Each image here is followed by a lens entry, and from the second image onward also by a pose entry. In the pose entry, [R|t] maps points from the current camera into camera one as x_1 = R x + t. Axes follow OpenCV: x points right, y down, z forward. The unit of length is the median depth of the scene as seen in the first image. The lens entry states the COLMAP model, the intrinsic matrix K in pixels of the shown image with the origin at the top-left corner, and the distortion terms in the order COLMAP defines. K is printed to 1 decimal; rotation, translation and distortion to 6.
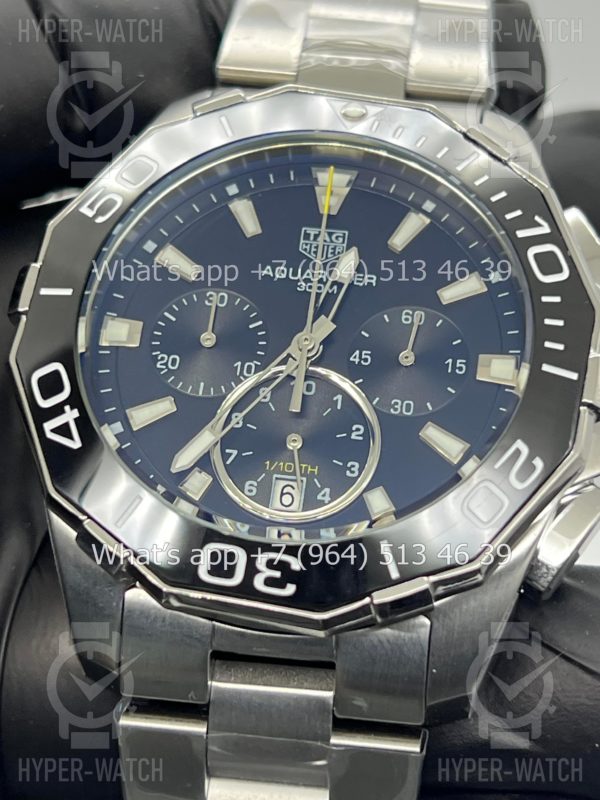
lens RADIAL K [[1879.9, 0, 296.3], [0, 1879.9, 395.5], [0, 0, 1]] dist [0.182797, 0.000000]
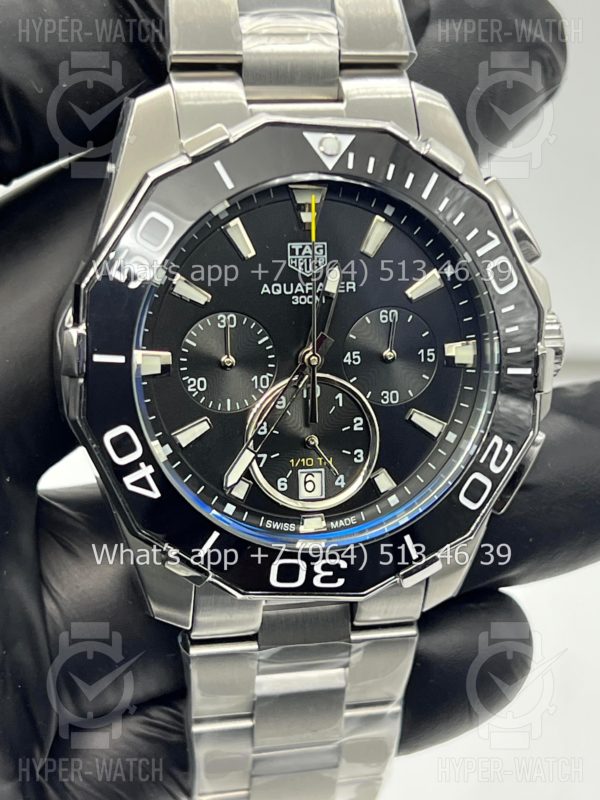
lens RADIAL K [[1879.9, 0, 302.0], [0, 1879.9, 407.8], [0, 0, 1]] dist [0.182797, 0.000000]
pose [[0.945765, -0.176331, 0.272829, -0.336985], [0.016107, 0.864279, 0.502754, -0.610140], [-0.324451, -0.471093, 0.820246, -0.002464]]
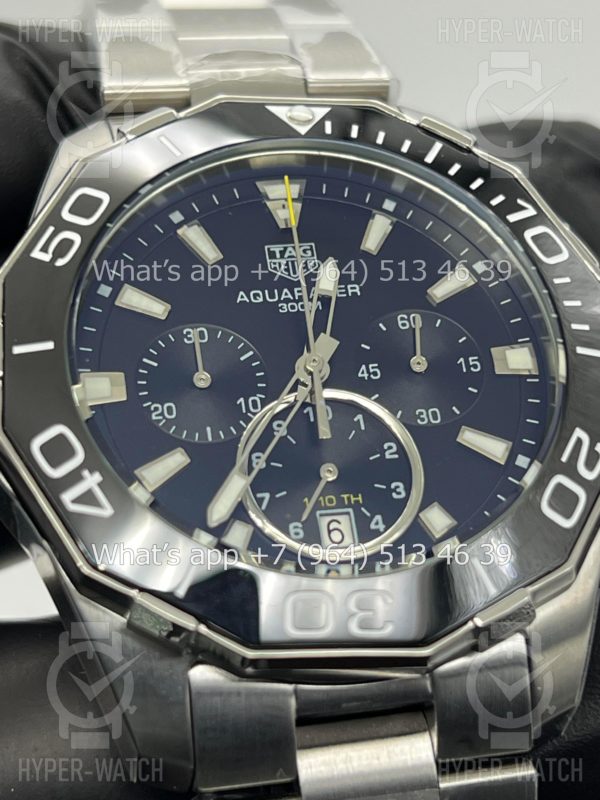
lens RADIAL K [[1879.9, 0, 292.9], [0, 1879.9, 399.7], [0, 0, 1]] dist [0.182797, 0.000000]
pose [[0.945332, -0.159349, 0.284525, -0.265570], [0.175321, 0.984010, -0.031404, 0.015455], [-0.274972, 0.079571, 0.958154, 0.135771]]
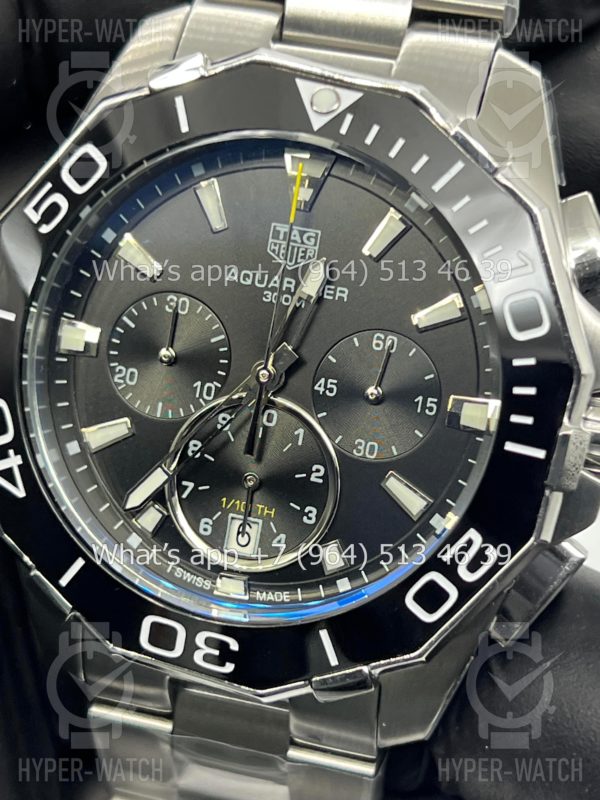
lens RADIAL K [[1879.9, 0, 307.3], [0, 1879.9, 400.6], [0, 0, 1]] dist [0.182797, 0.000000]
pose [[0.986644, 0.051581, -0.154512, 0.170116], [0.021755, 0.898320, 0.438802, -0.424367], [0.161435, -0.436302, 0.885200, 0.177721]]
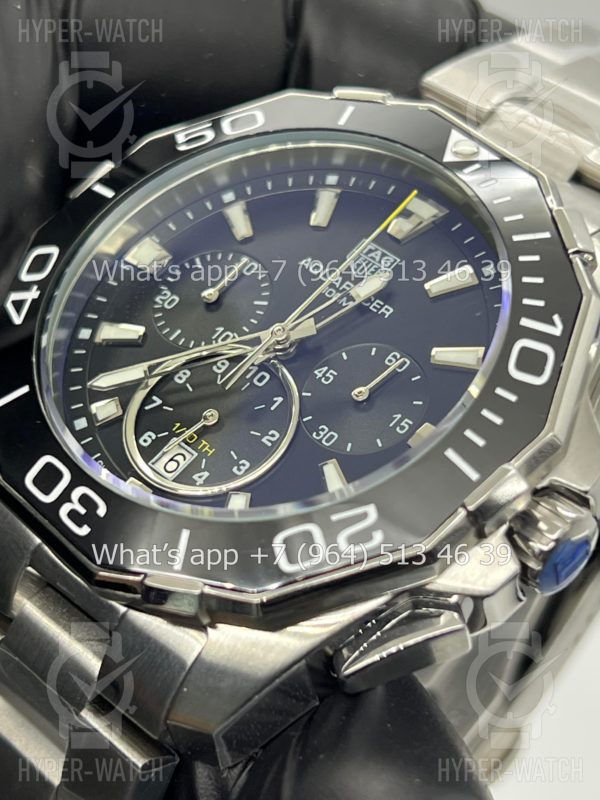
lens RADIAL K [[1879.9, 0, 303.7], [0, 1879.9, 394.7], [0, 0, 1]] dist [0.182797, 0.000000]
pose [[0.802901, 0.414975, -0.427955, 0.431633], [-0.454693, 0.890586, 0.010509, -0.016558], [0.385492, 0.186151, 0.903739, 0.159448]]
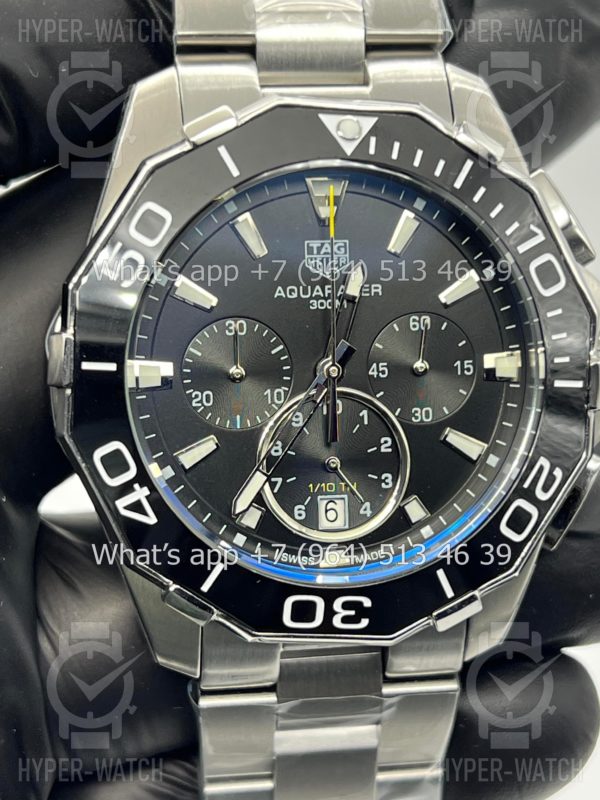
lens RADIAL K [[1879.9, 0, 293.1], [0, 1879.9, 402.0], [0, 0, 1]] dist [0.182797, 0.000000]
pose [[0.963128, -0.164126, 0.213185, -0.248665], [0.052027, 0.891038, 0.450937, -0.498543], [-0.263967, -0.423219, 0.866722, 0.068794]]
